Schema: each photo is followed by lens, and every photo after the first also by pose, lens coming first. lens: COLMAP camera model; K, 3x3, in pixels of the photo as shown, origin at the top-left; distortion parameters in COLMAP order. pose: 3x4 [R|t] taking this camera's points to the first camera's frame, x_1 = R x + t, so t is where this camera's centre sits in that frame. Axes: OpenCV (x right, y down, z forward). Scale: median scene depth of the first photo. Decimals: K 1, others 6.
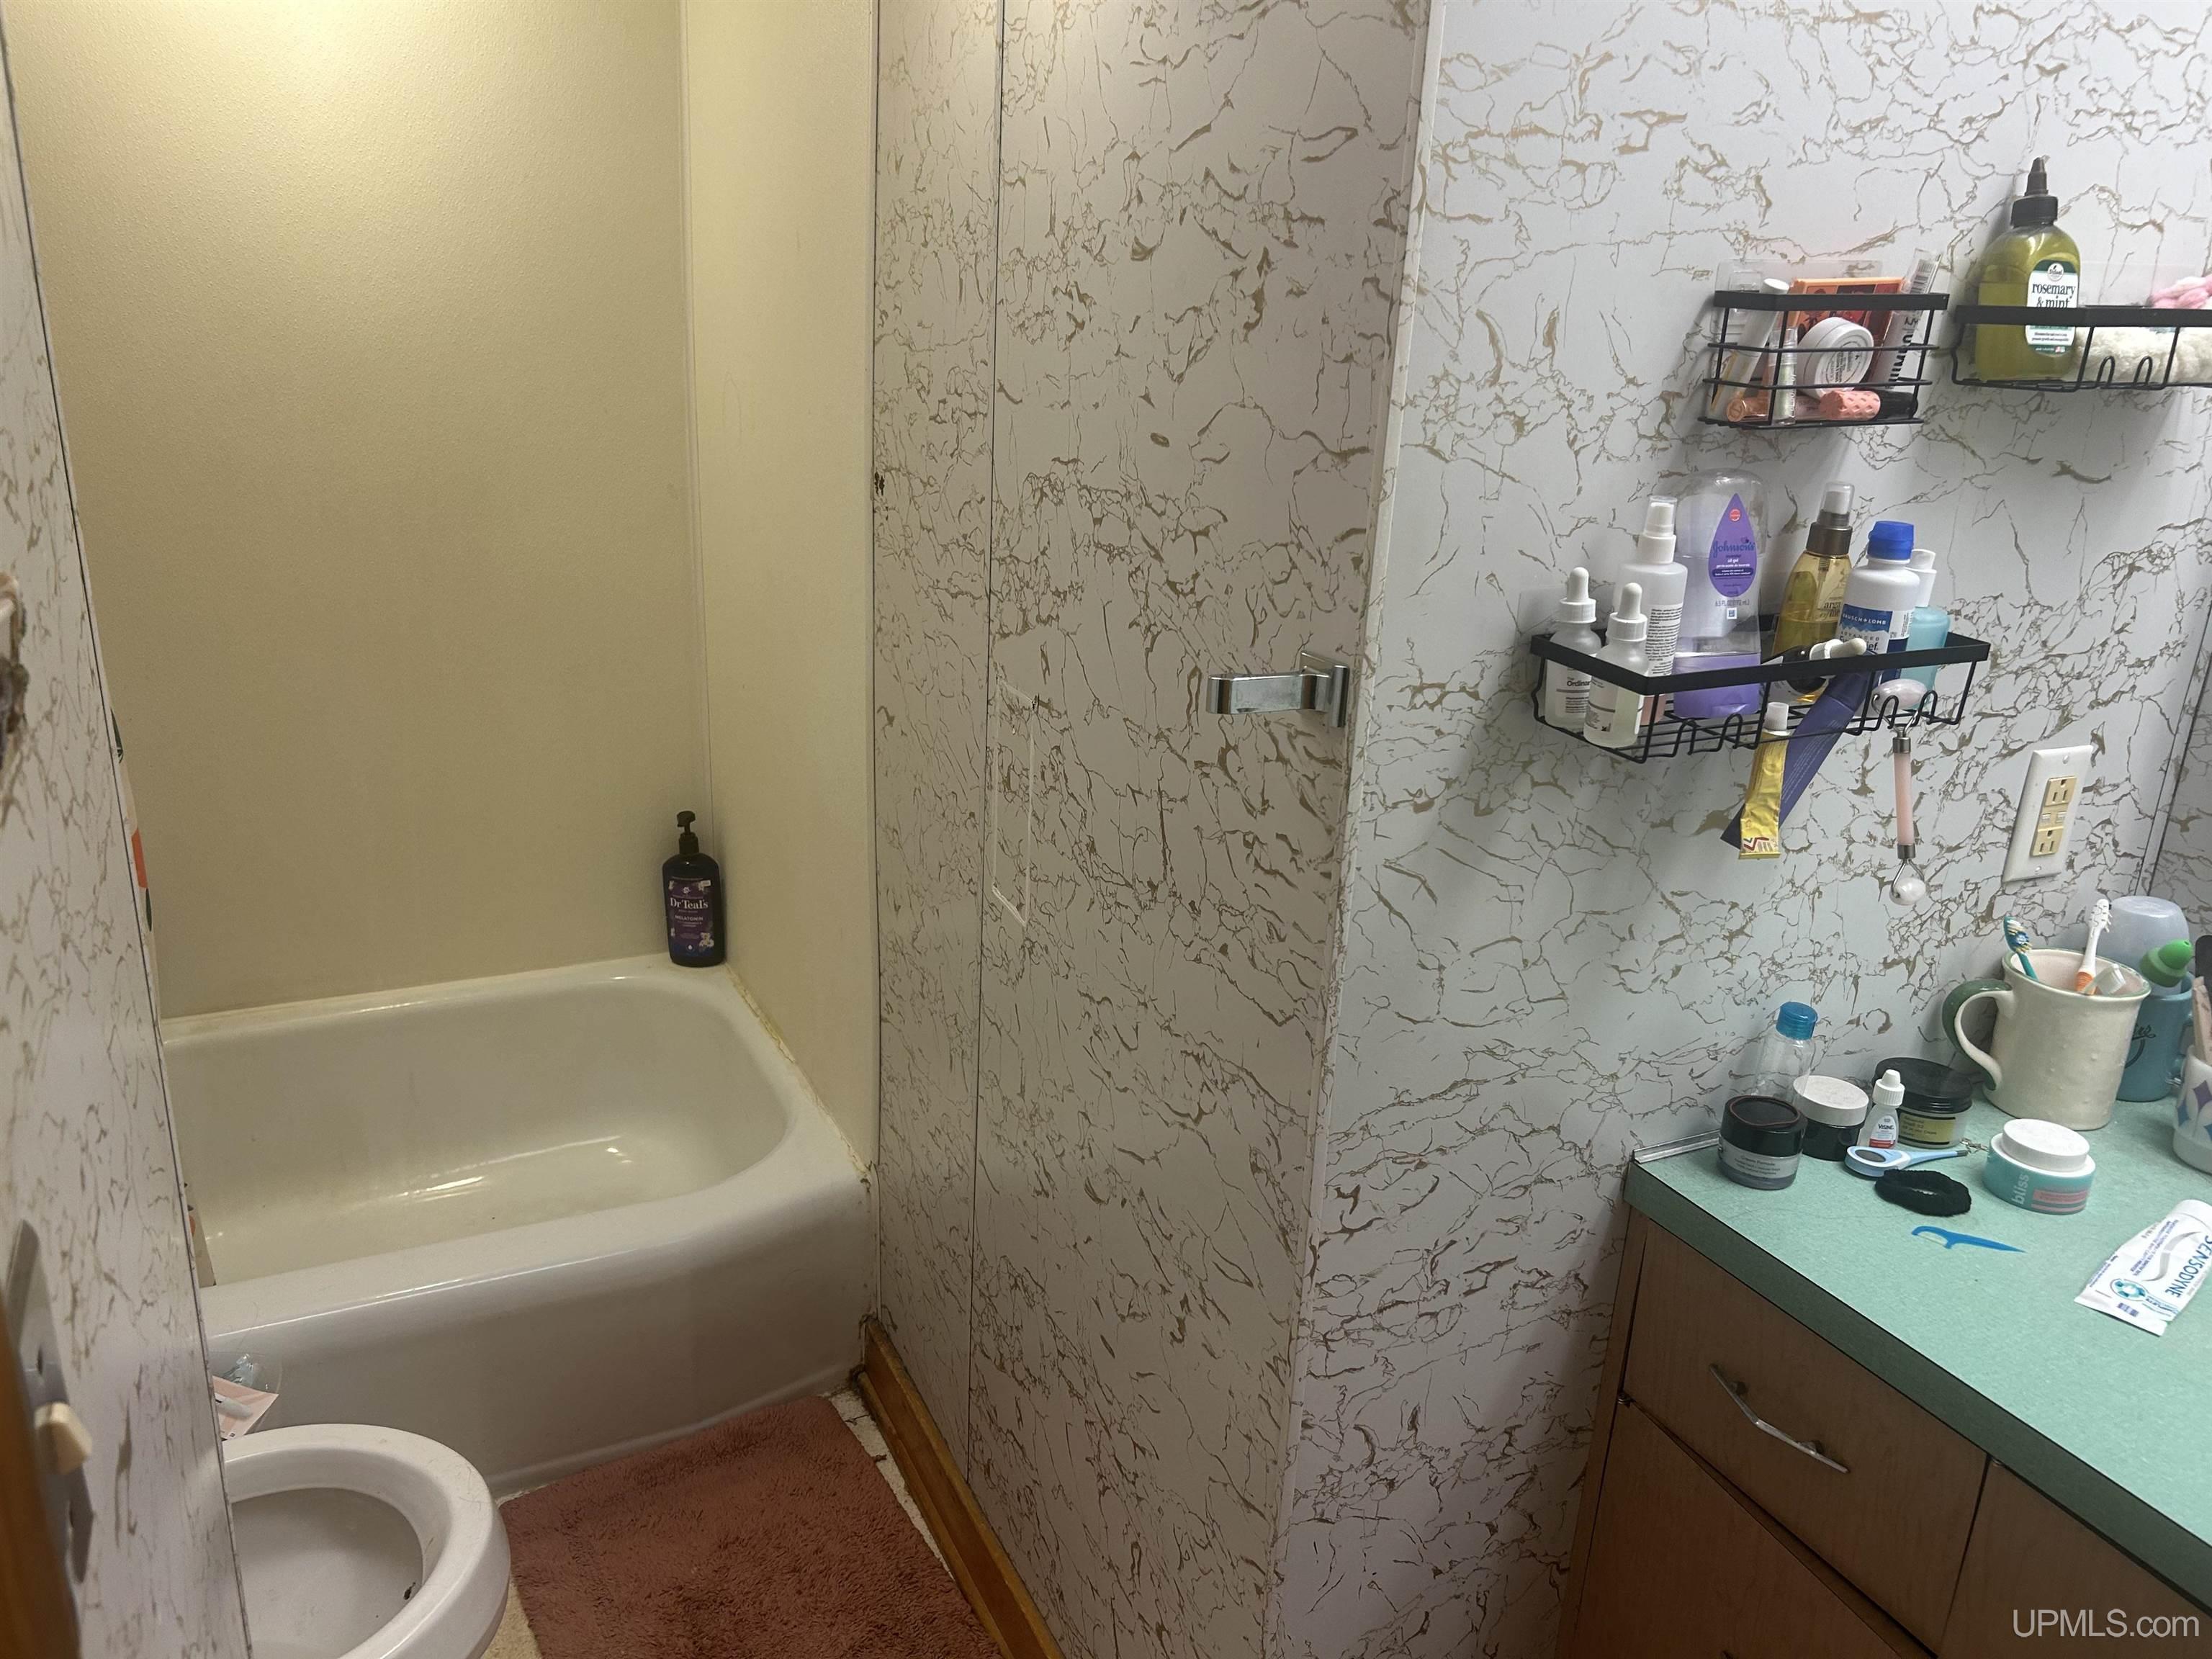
lens RADIAL K [[1692.4, 0, 1091.6], [0, 1692.4, 837.0], [0, 0, 1]] dist [0.031251, -0.028912]
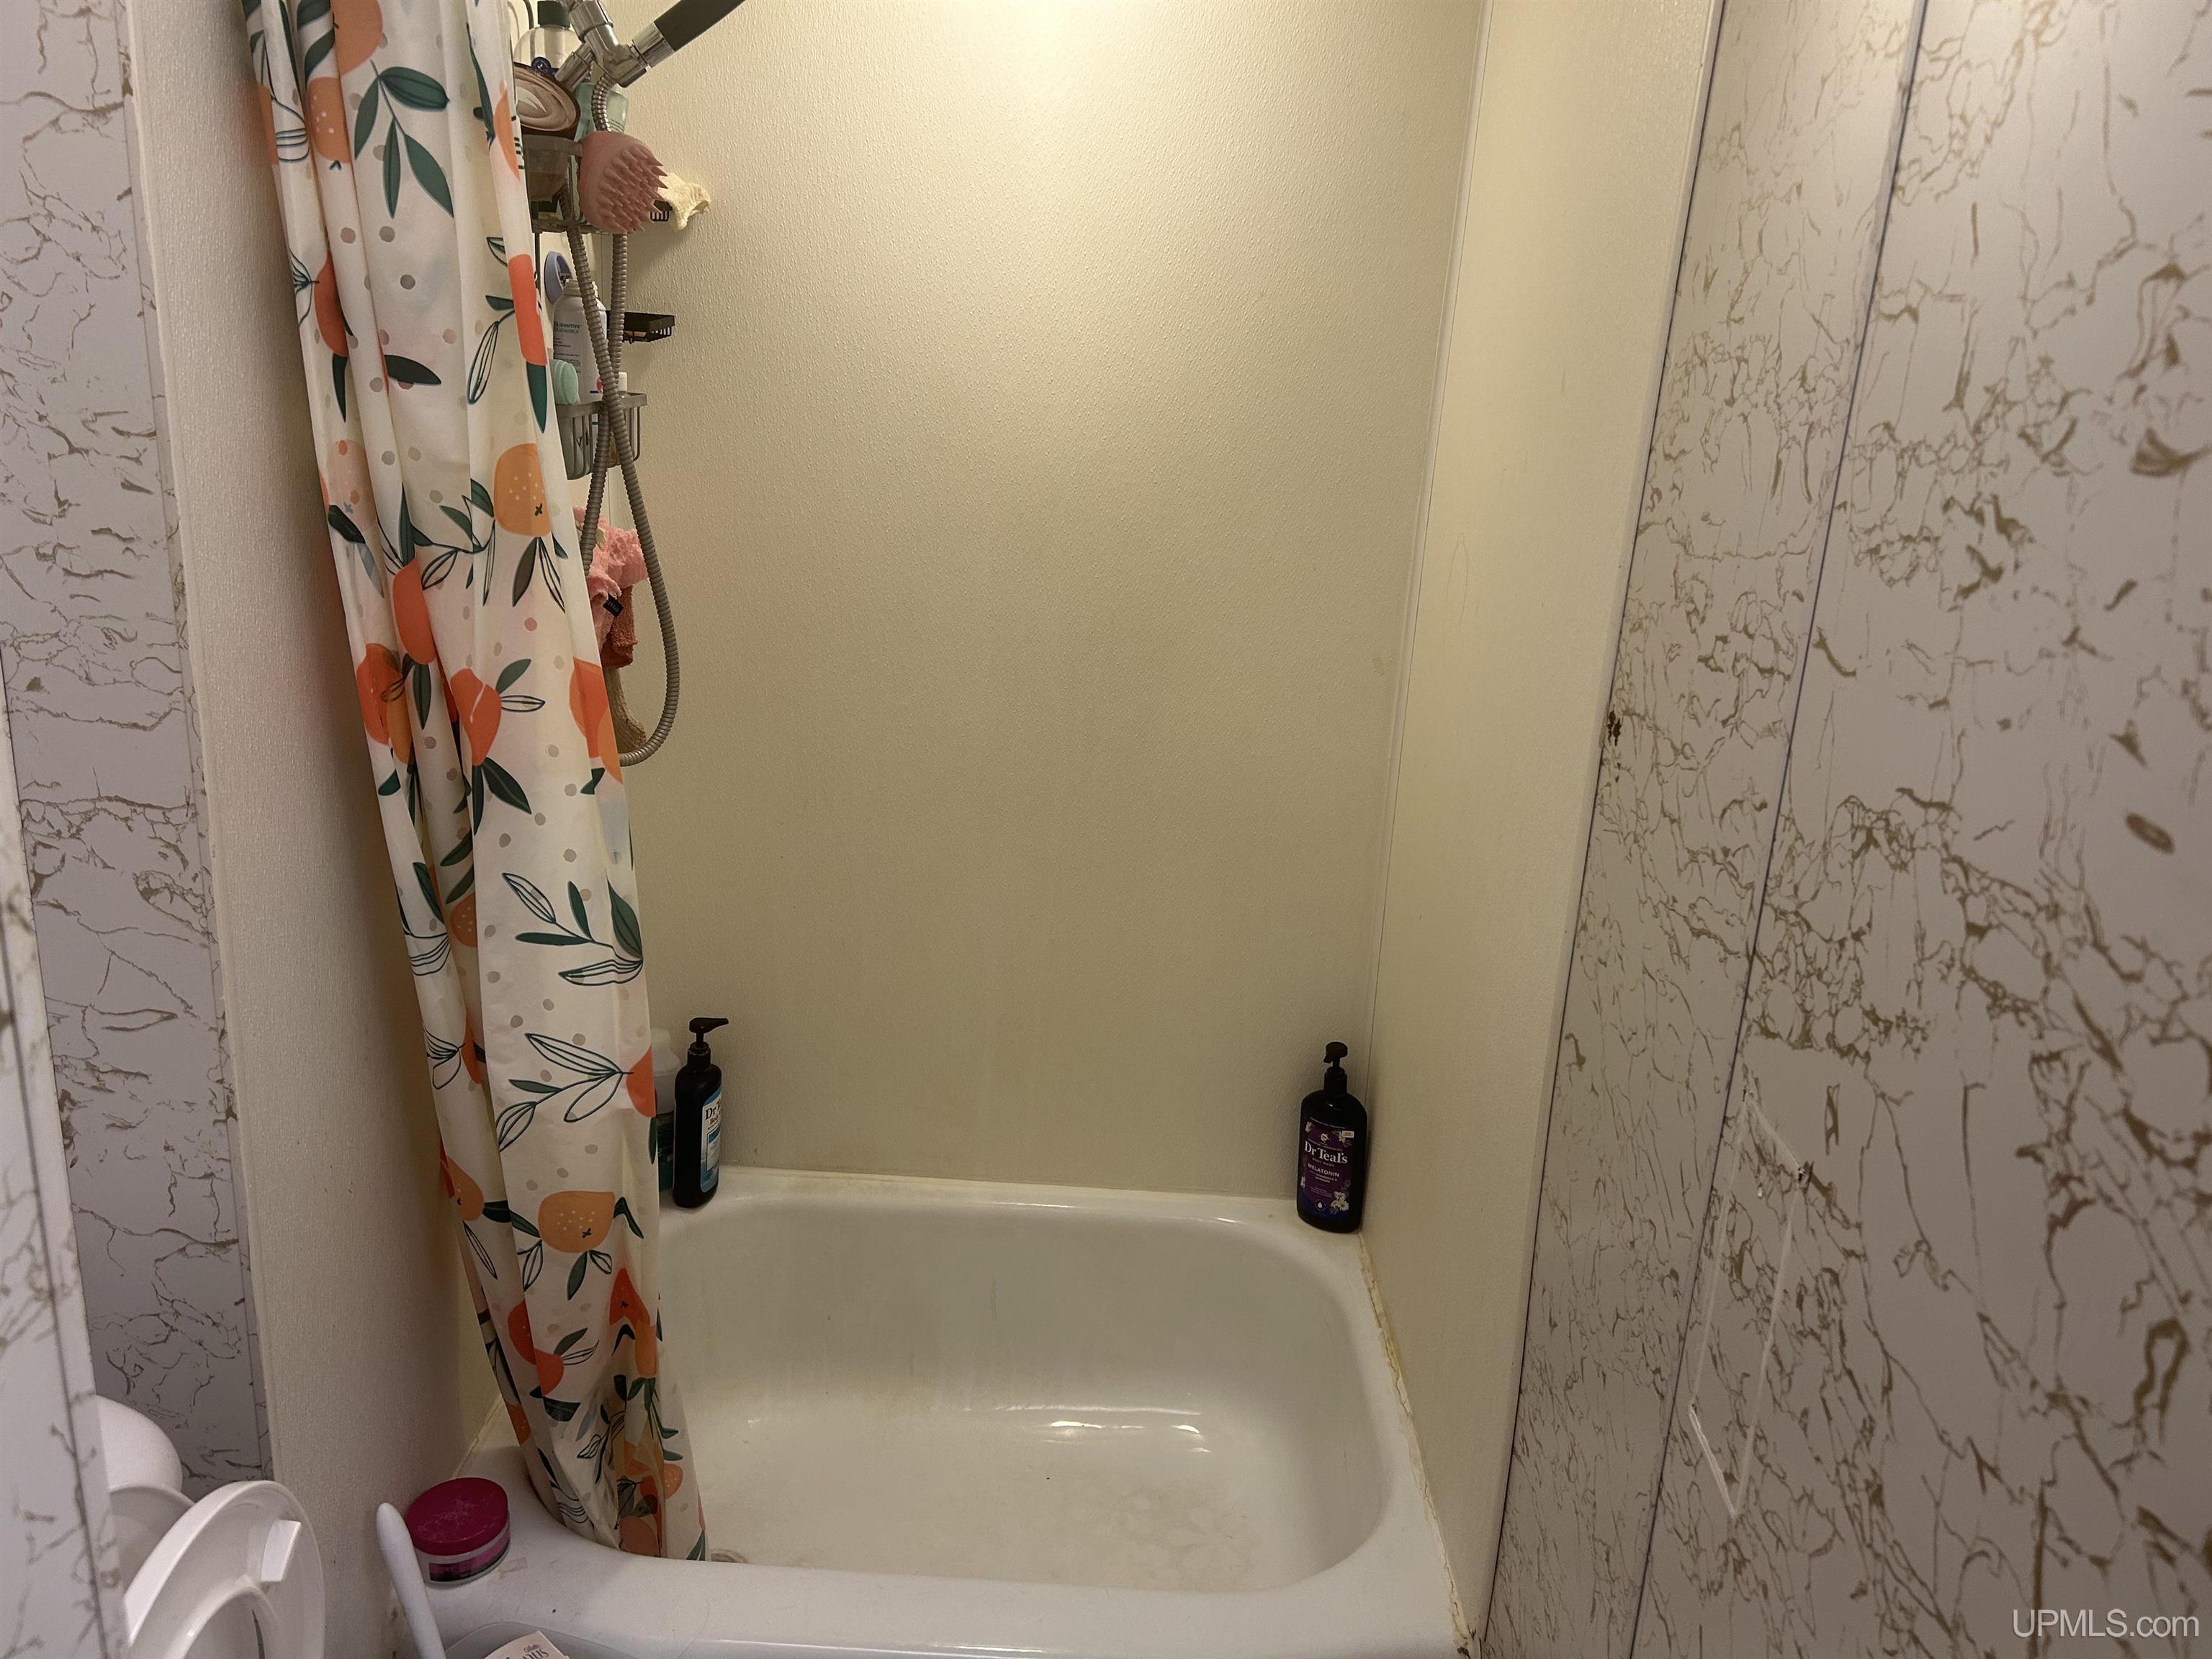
lens RADIAL K [[1692.4, 0, 1107.7], [0, 1692.4, 821.3], [0, 0, 1]] dist [0.031251, -0.028912]
pose [[0.900020, 0.133108, -0.415027, -0.021001], [-0.159845, 0.986680, -0.030187, -0.135622], [0.405481, 0.093509, 0.909308, 0.332223]]
